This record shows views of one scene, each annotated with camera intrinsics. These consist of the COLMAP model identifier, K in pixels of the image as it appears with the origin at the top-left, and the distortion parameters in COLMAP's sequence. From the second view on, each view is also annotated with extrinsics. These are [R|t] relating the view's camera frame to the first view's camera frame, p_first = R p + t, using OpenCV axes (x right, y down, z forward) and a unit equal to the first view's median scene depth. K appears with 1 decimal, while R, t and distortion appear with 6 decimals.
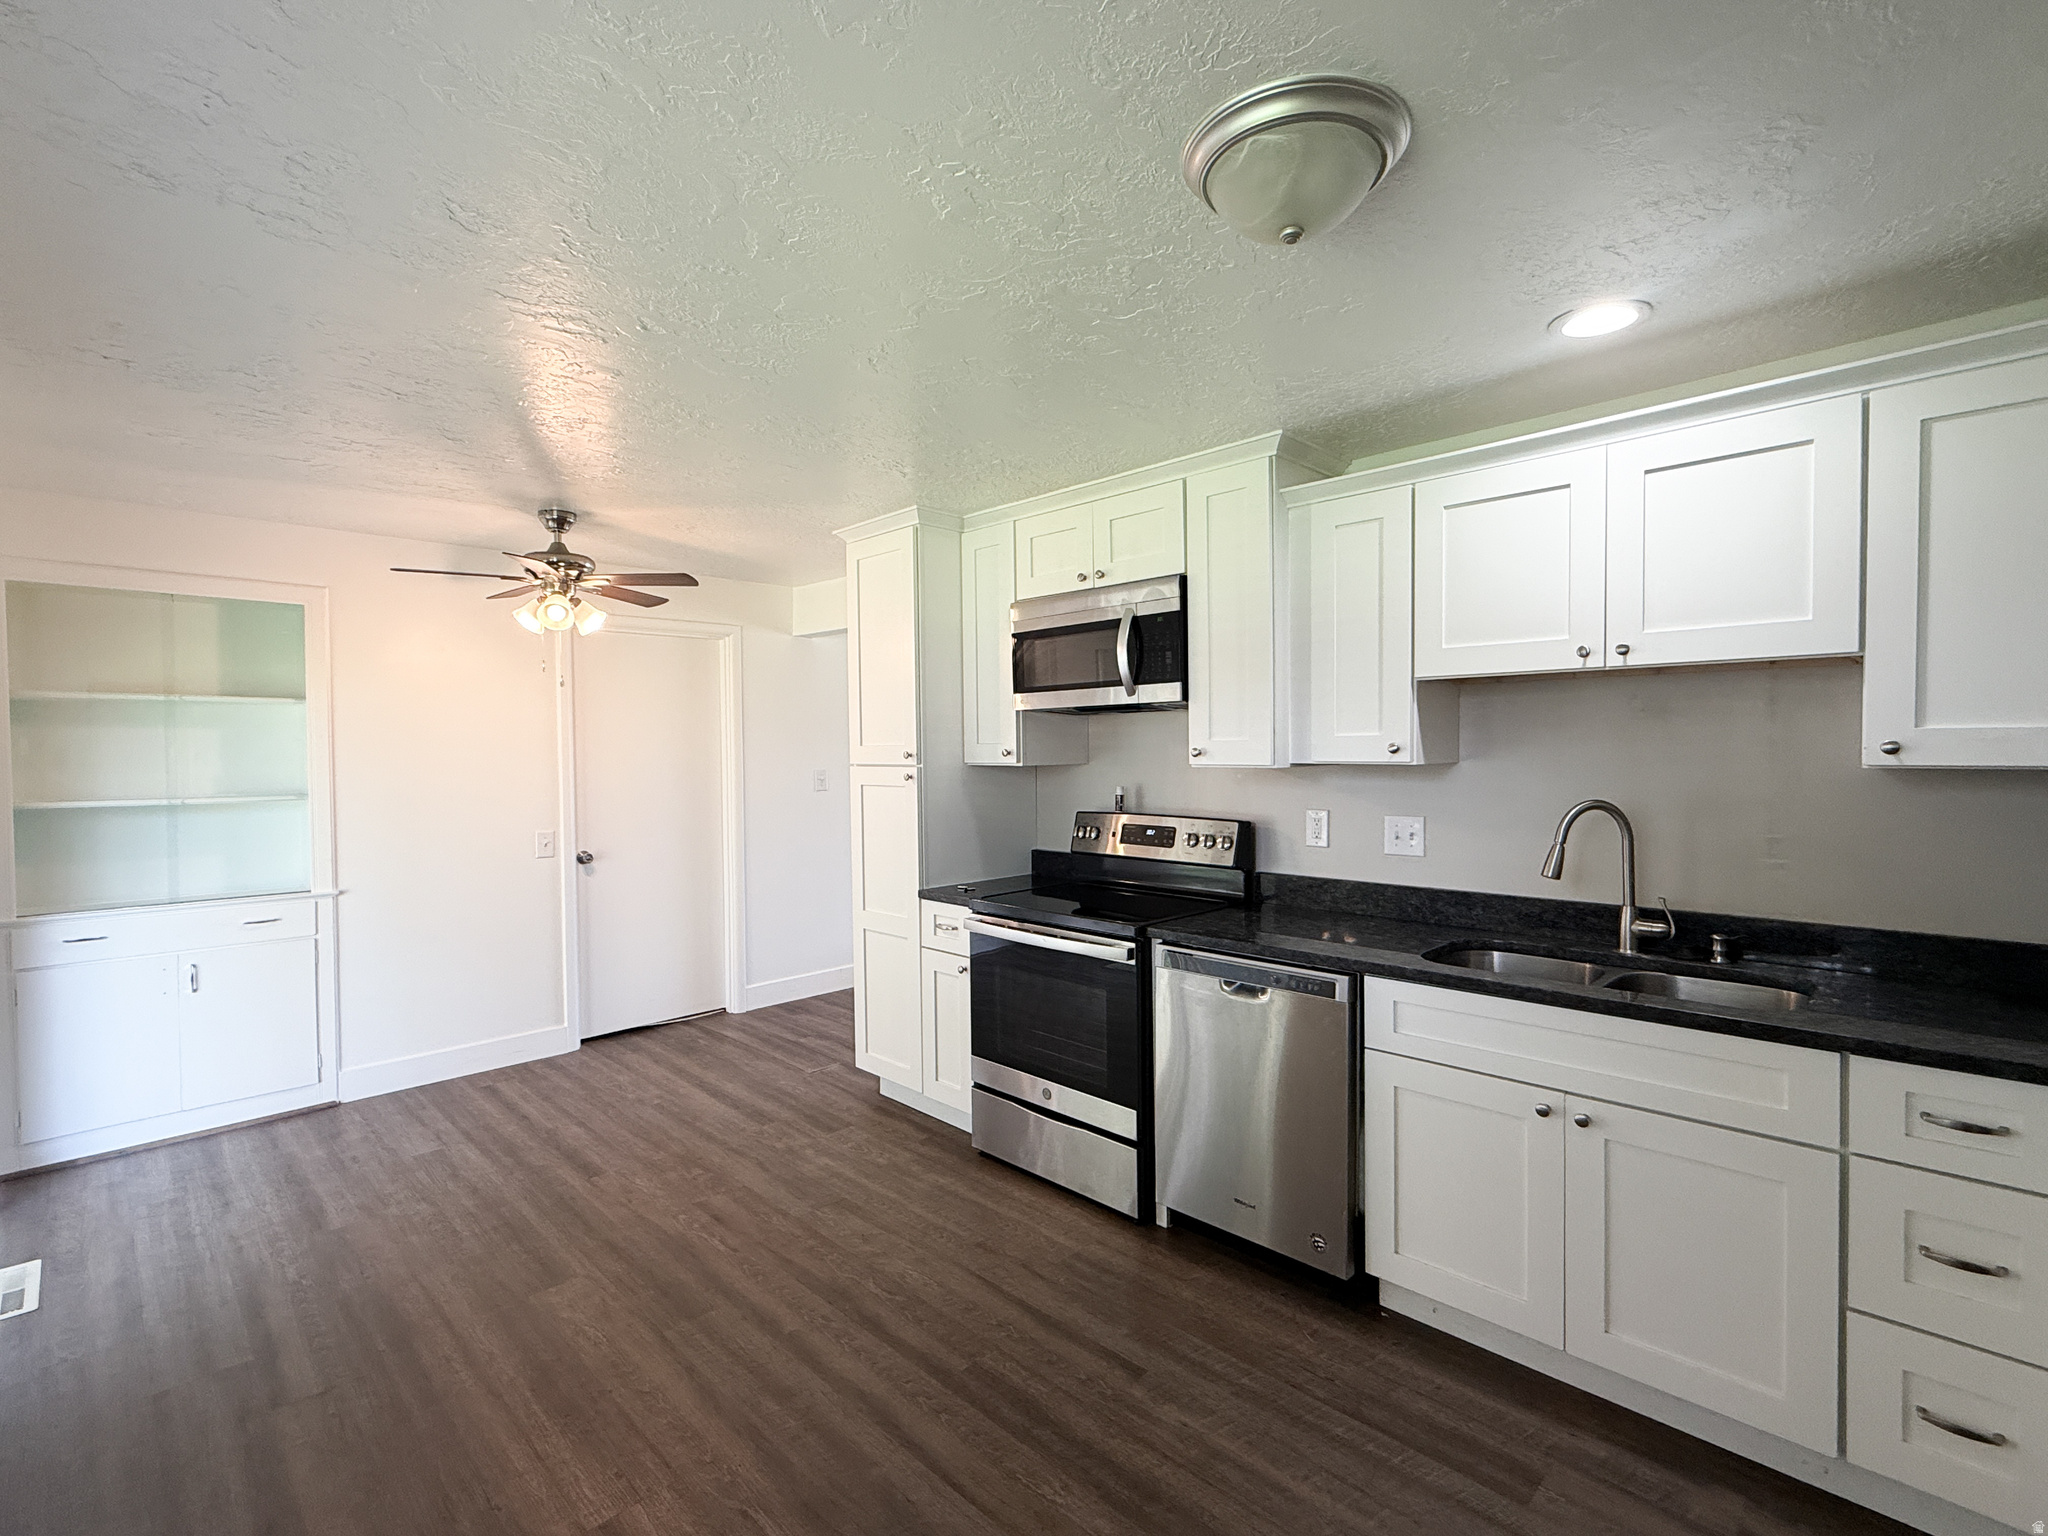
lens RADIAL K [[951.4, 0, 1026.5], [0, 951.4, 771.7], [0, 0, 1]] dist [0.001995, -0.000182]
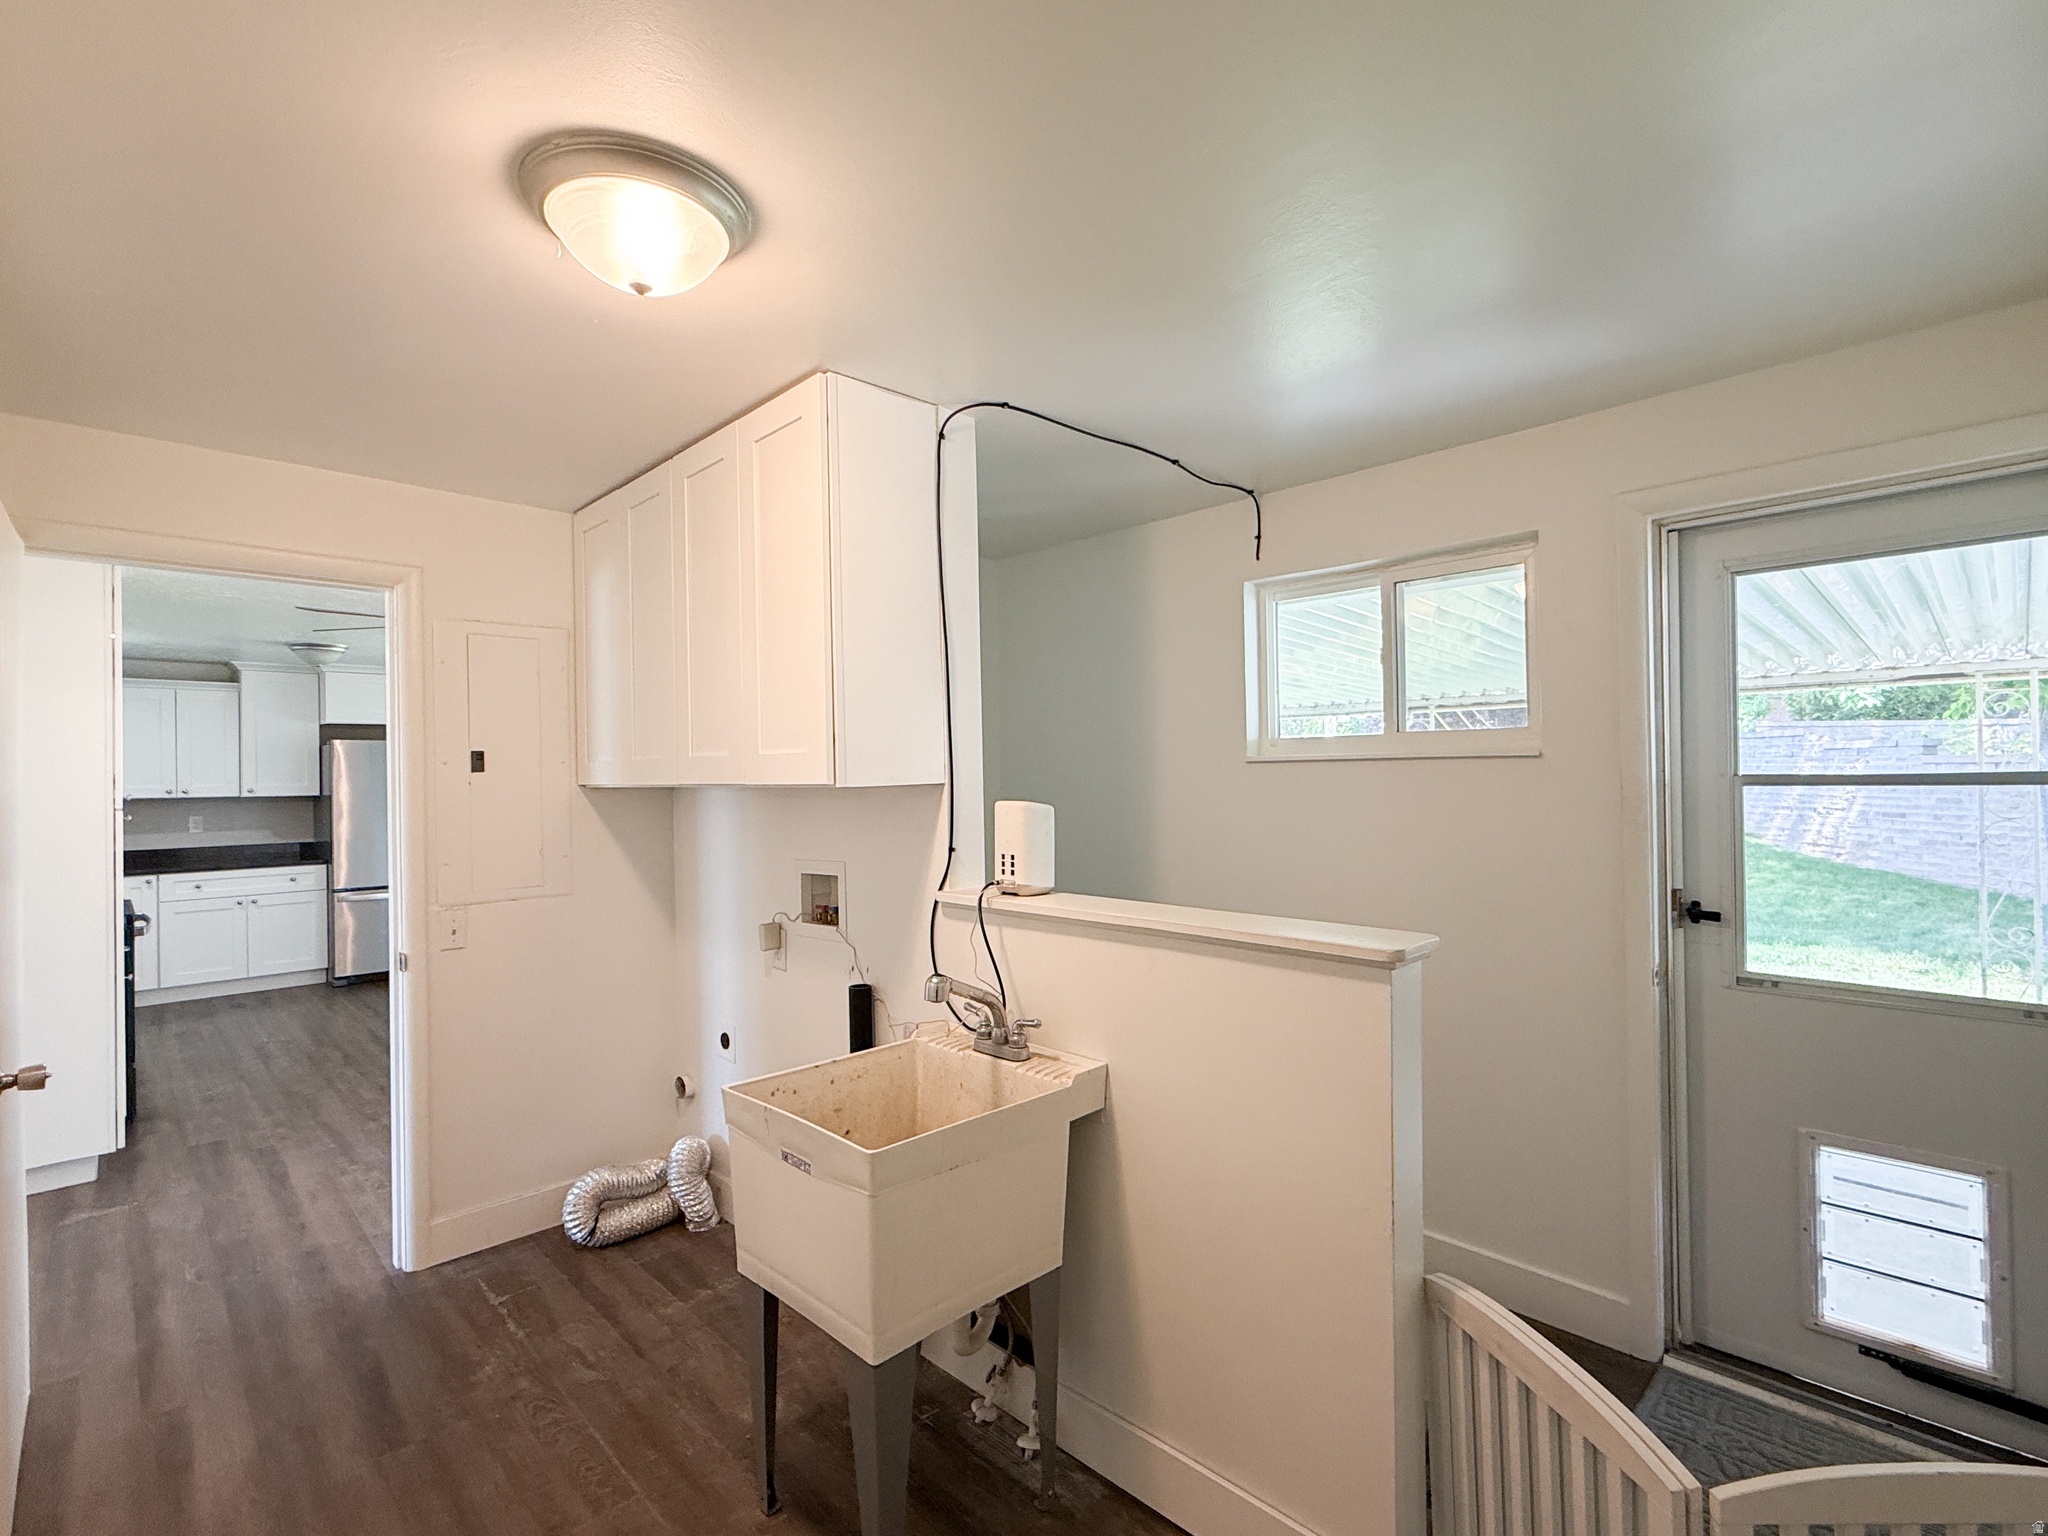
lens RADIAL K [[937.9, 0, 1024.0], [0, 937.9, 768.0], [0, 0, 1]] dist [0.000320, -0.000289]
pose [[-0.999596, 0.026104, 0.011235, -1.478316], [0.026327, 0.999450, 0.020179, -0.056489], [-0.010702, 0.020467, -0.999733, 2.645596]]
